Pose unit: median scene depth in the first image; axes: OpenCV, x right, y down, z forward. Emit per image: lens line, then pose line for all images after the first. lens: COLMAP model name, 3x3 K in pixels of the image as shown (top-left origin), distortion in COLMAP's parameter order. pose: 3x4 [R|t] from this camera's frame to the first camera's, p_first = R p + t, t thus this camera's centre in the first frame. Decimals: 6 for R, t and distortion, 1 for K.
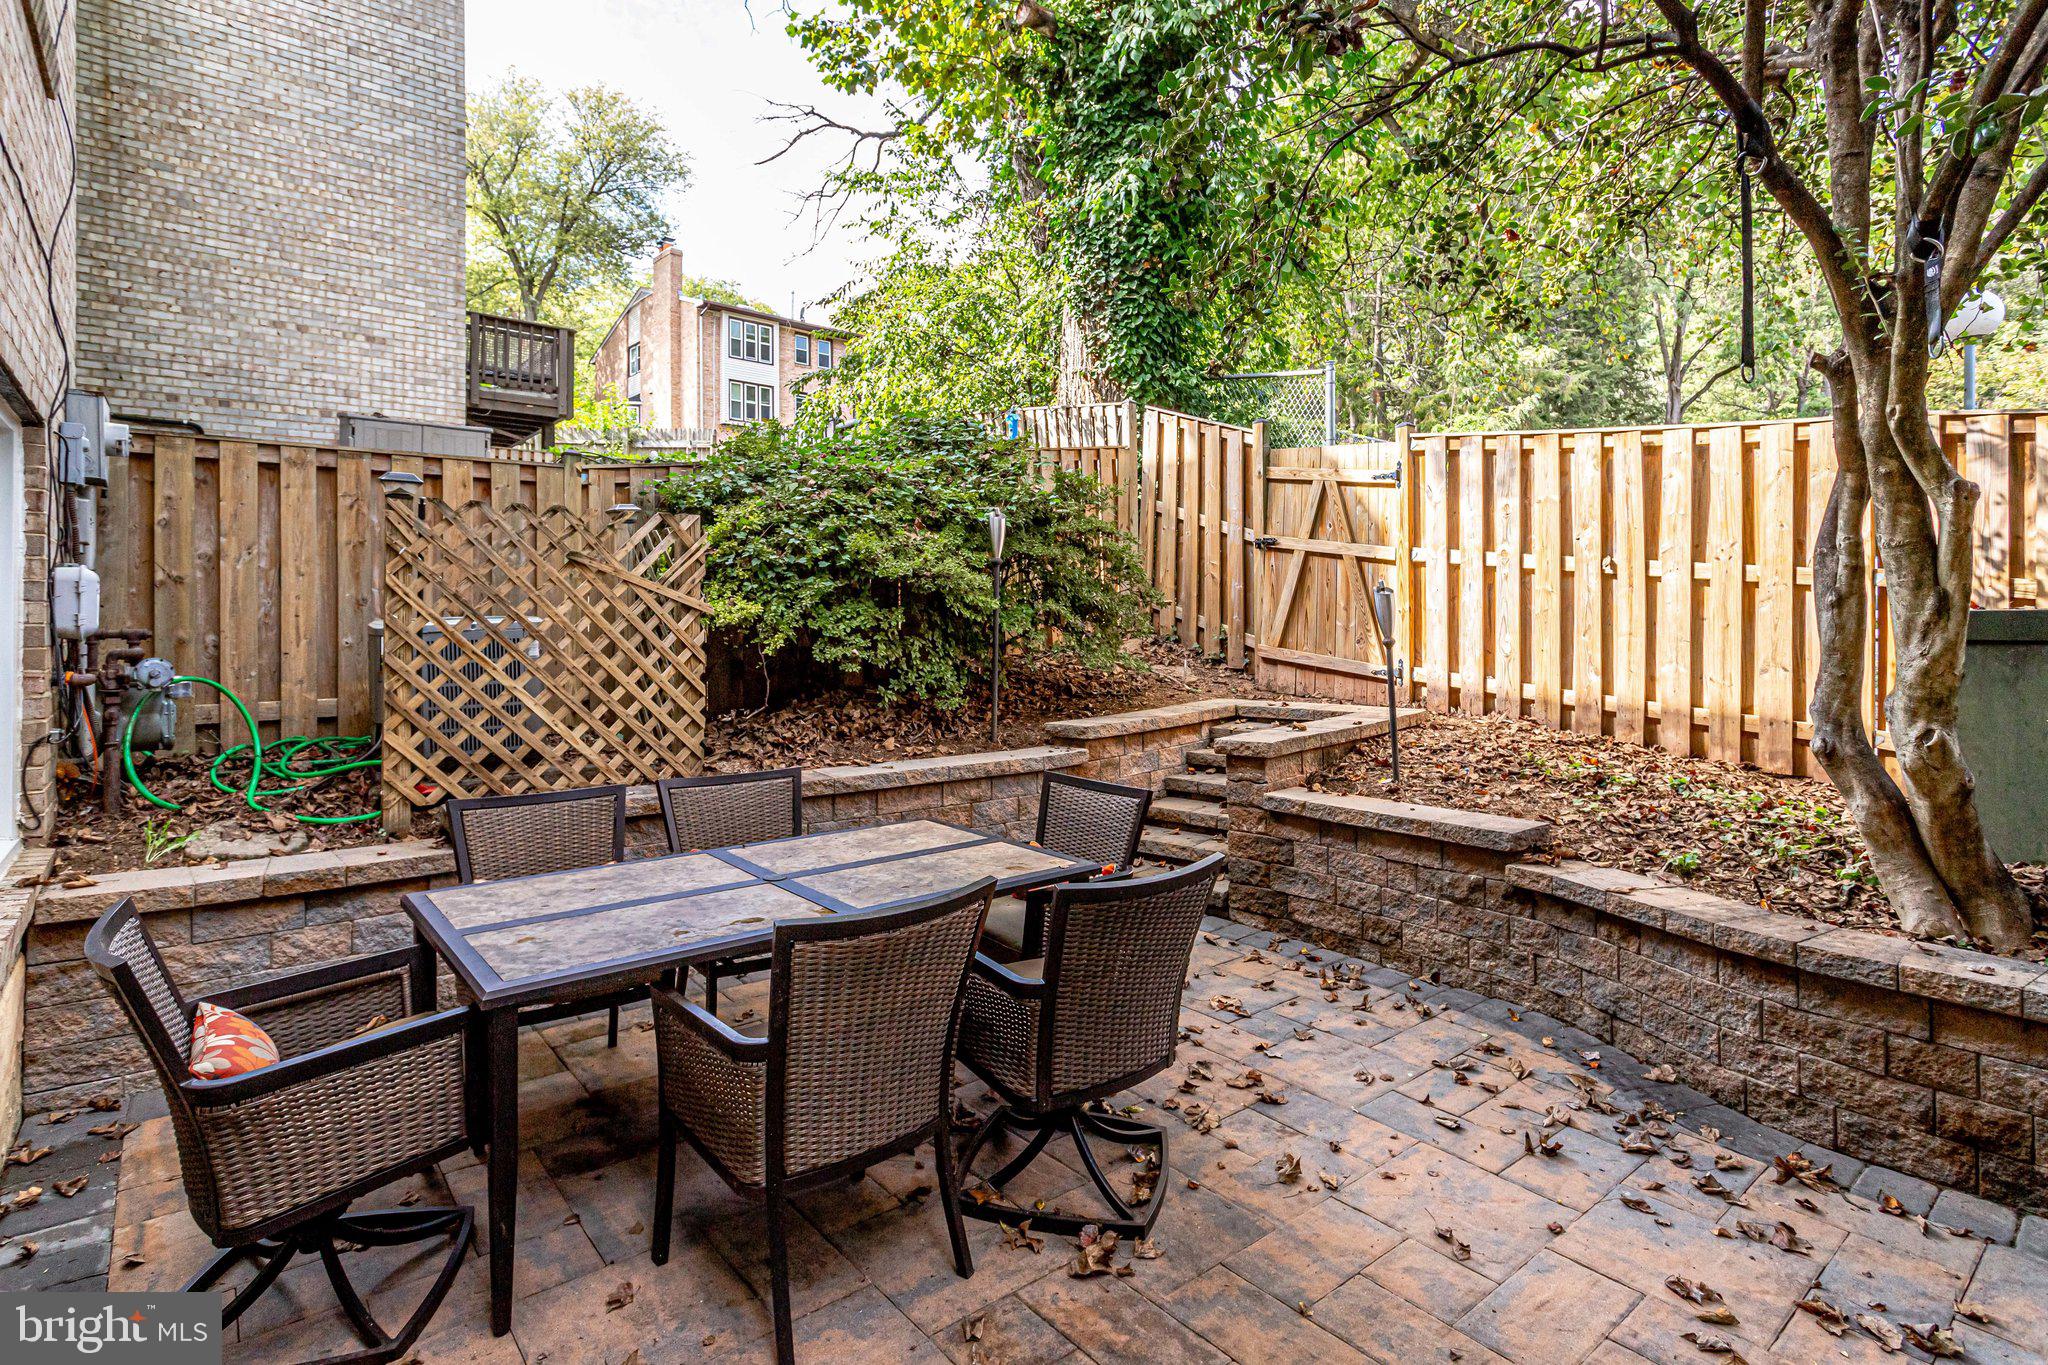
lens RADIAL K [[1001.2, 0, 1105.6], [0, 1001.2, 624.6], [0, 0, 1]] dist [0.001766, 0.002245]
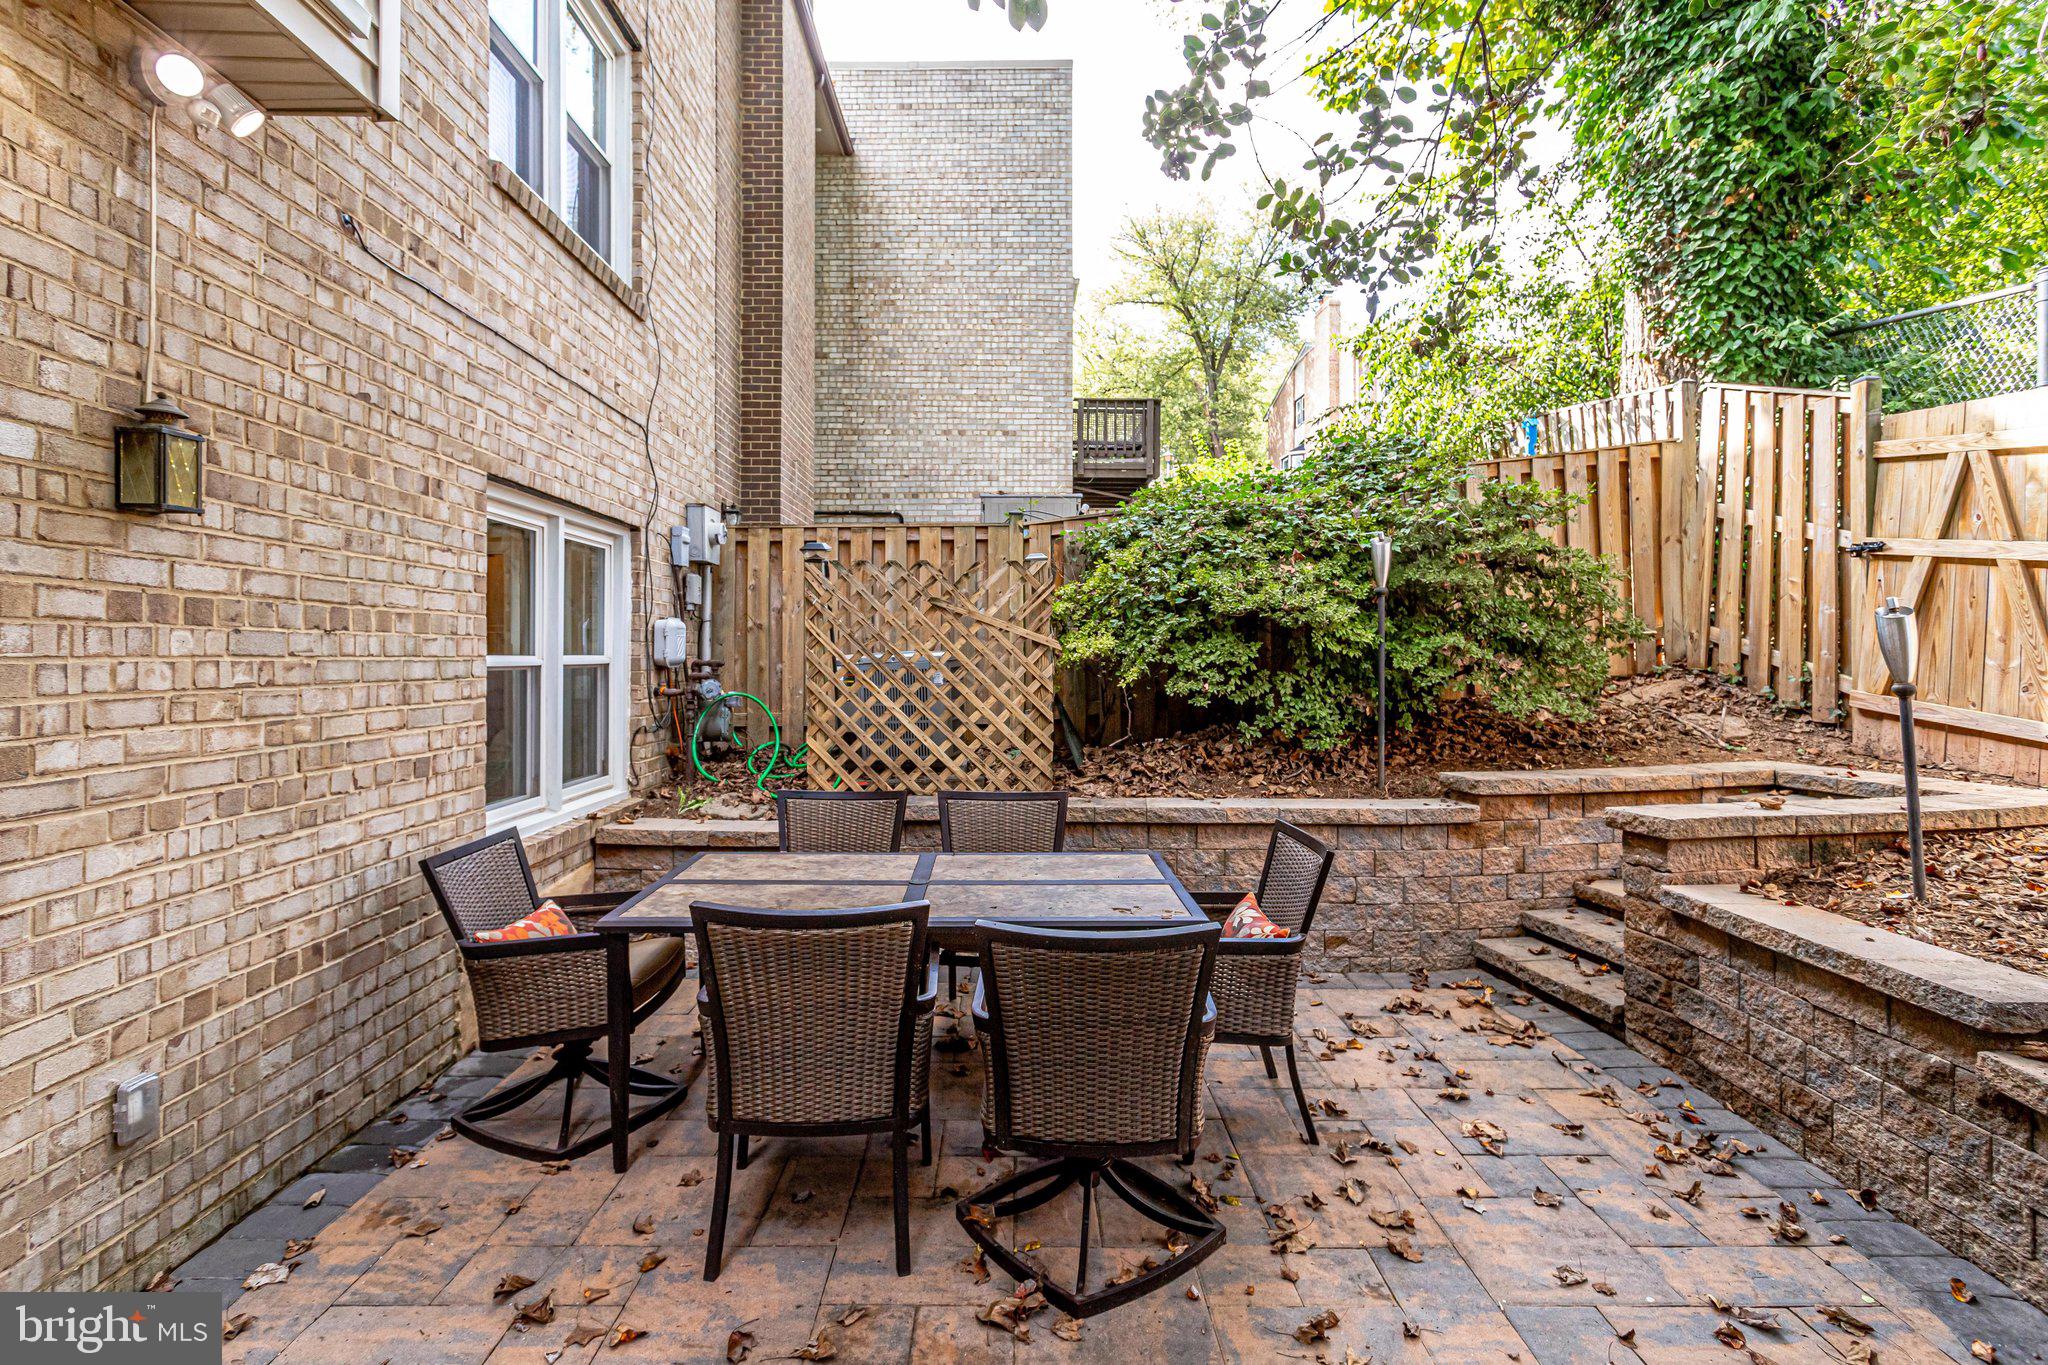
lens RADIAL K [[1001.2, 0, 1043.5], [0, 1001.2, 668.5], [0, 0, 1]] dist [0.001766, 0.002245]
pose [[0.772733, 0.010297, -0.634648, 0.256617], [-0.005044, 0.999936, 0.010083, -0.000295], [0.634712, -0.004590, 0.772736, 0.112602]]
